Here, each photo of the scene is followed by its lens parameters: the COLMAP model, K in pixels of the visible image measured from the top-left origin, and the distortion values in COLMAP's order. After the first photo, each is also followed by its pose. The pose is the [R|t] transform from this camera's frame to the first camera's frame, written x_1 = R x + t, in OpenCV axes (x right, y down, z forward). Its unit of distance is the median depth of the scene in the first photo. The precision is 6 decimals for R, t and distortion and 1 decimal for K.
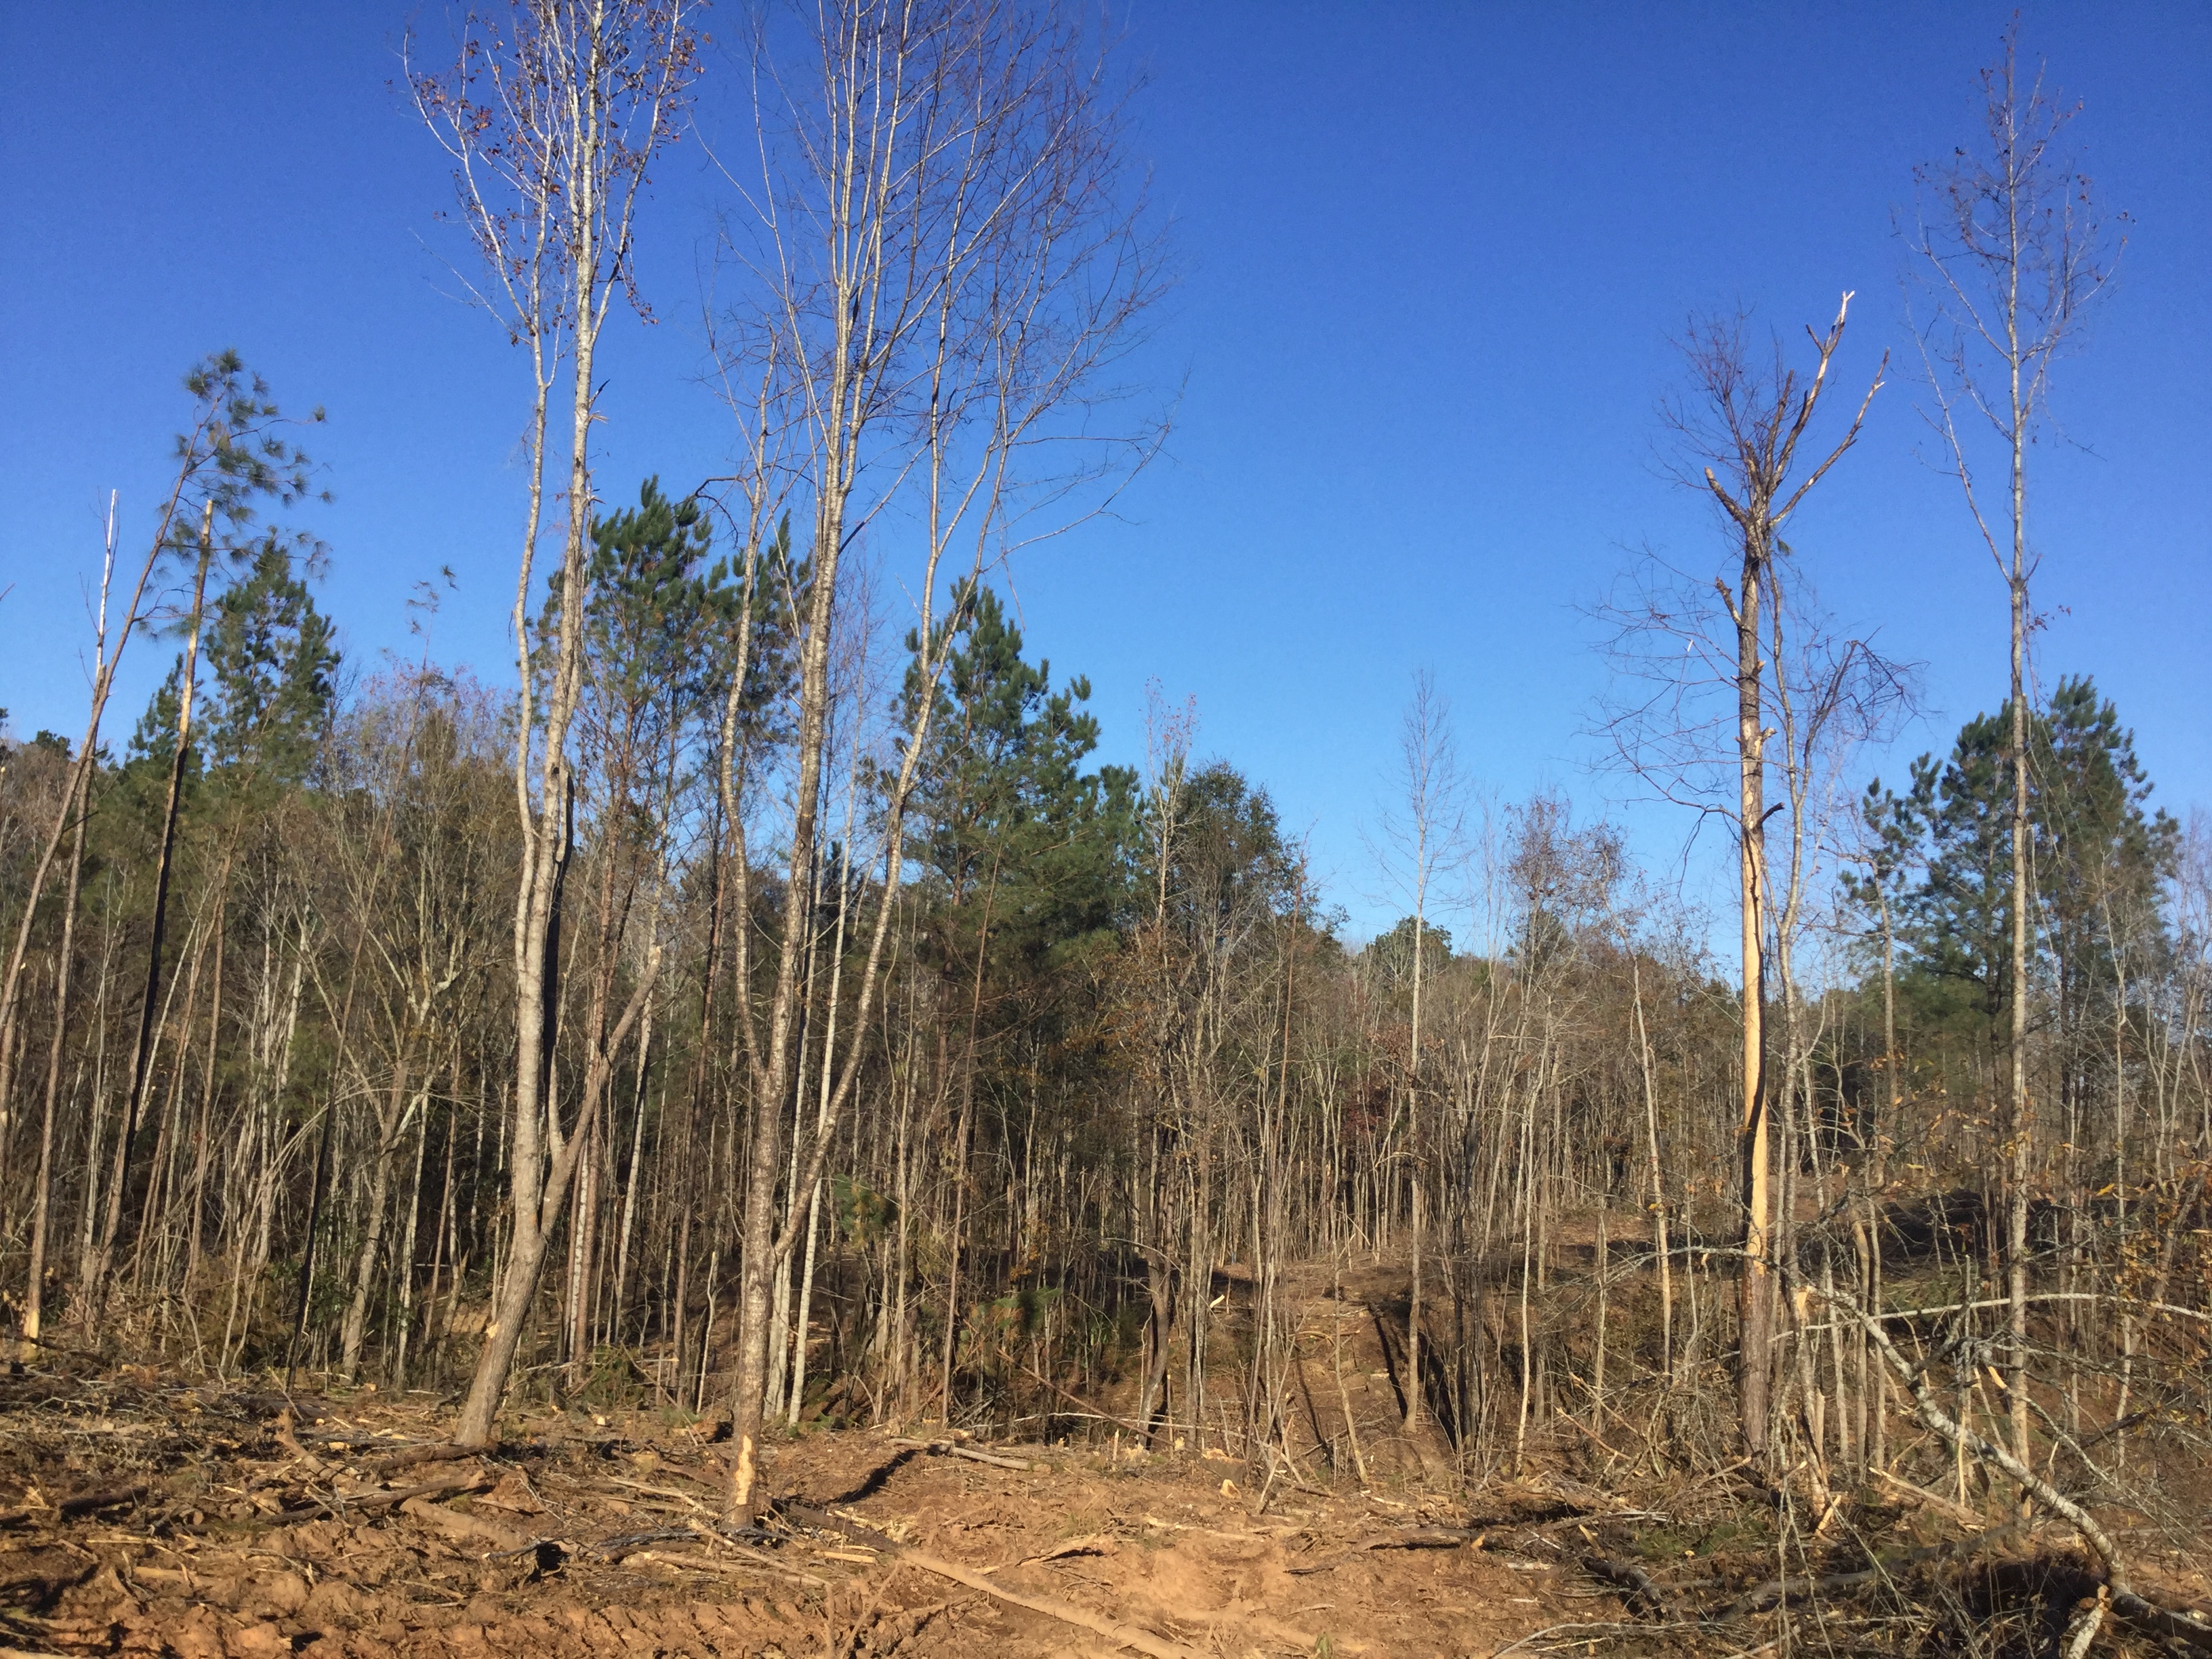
lens RADIAL K [[2176.5, 0, 956.0], [0, 2176.5, 831.7], [0, 0, 1]] dist [0.183324, -0.432697]
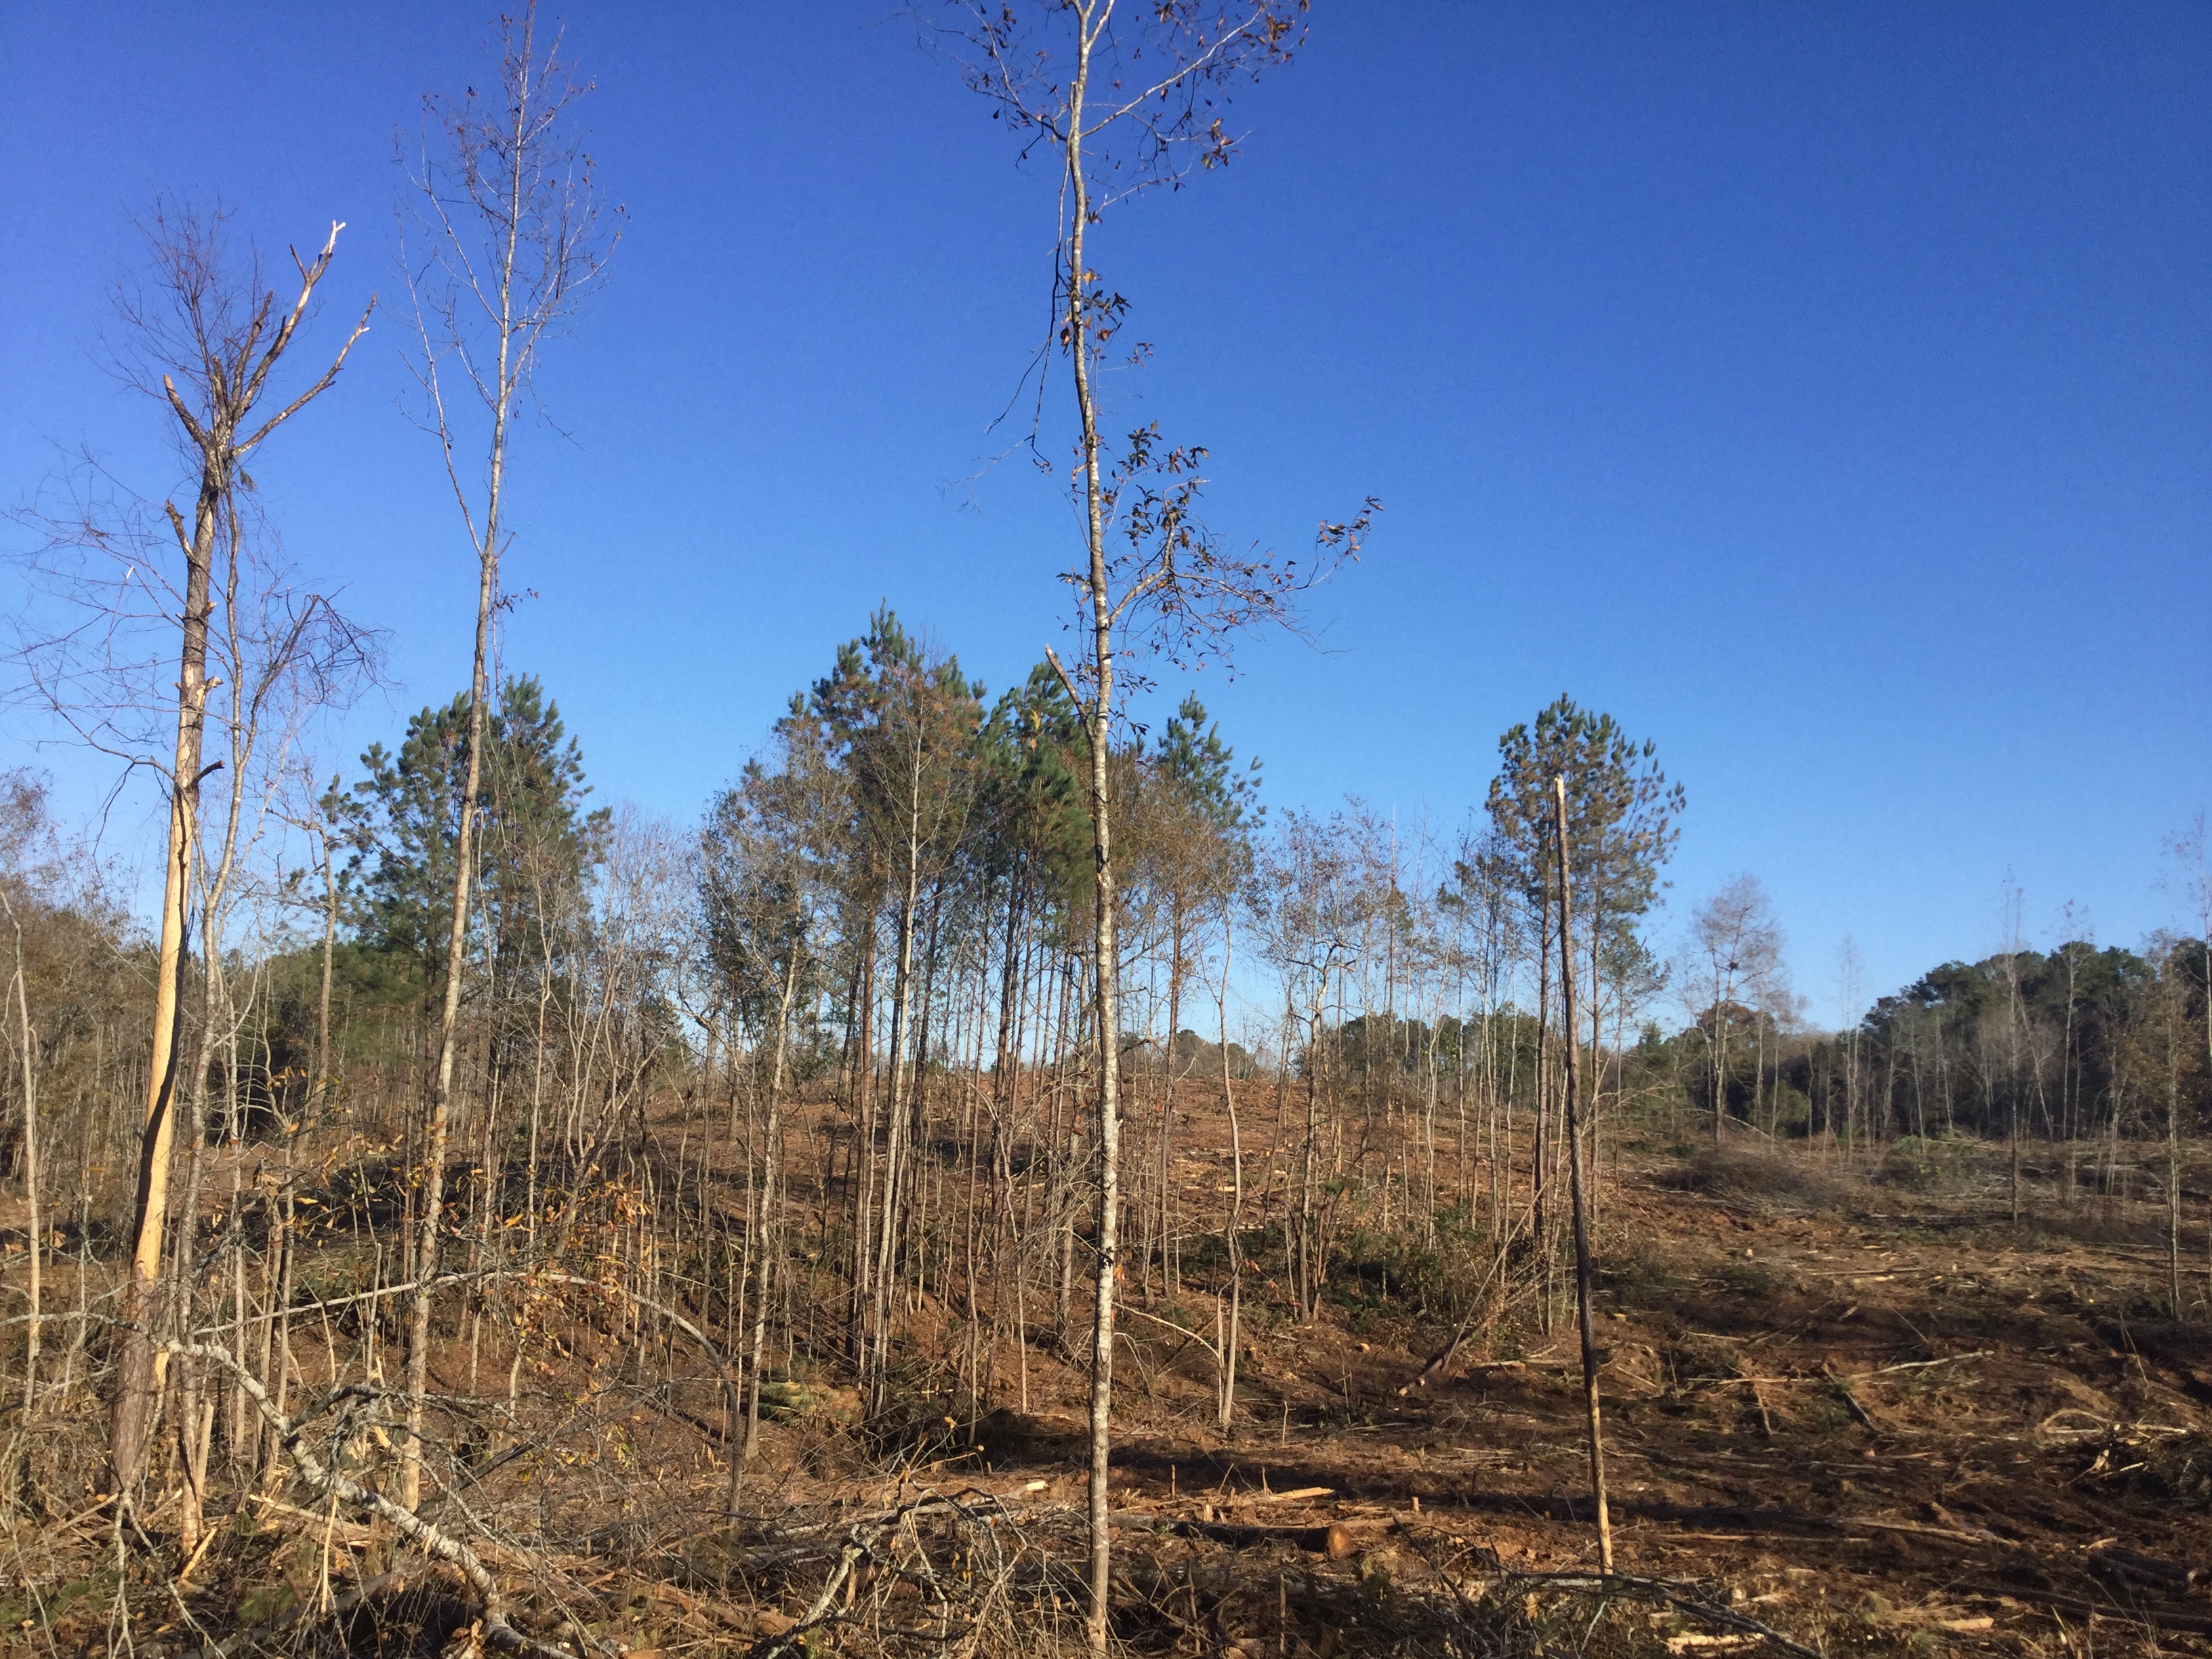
lens RADIAL K [[2042.3, 0, 1120.9], [0, 2042.3, 830.1], [0, 0, 1]] dist [0.176895, -0.299952]
pose [[0.726217, 0.067947, 0.684099, 0.056632], [-0.080030, 0.996694, -0.014037, -0.002302], [-0.682791, -0.044554, 0.729254, 0.122685]]
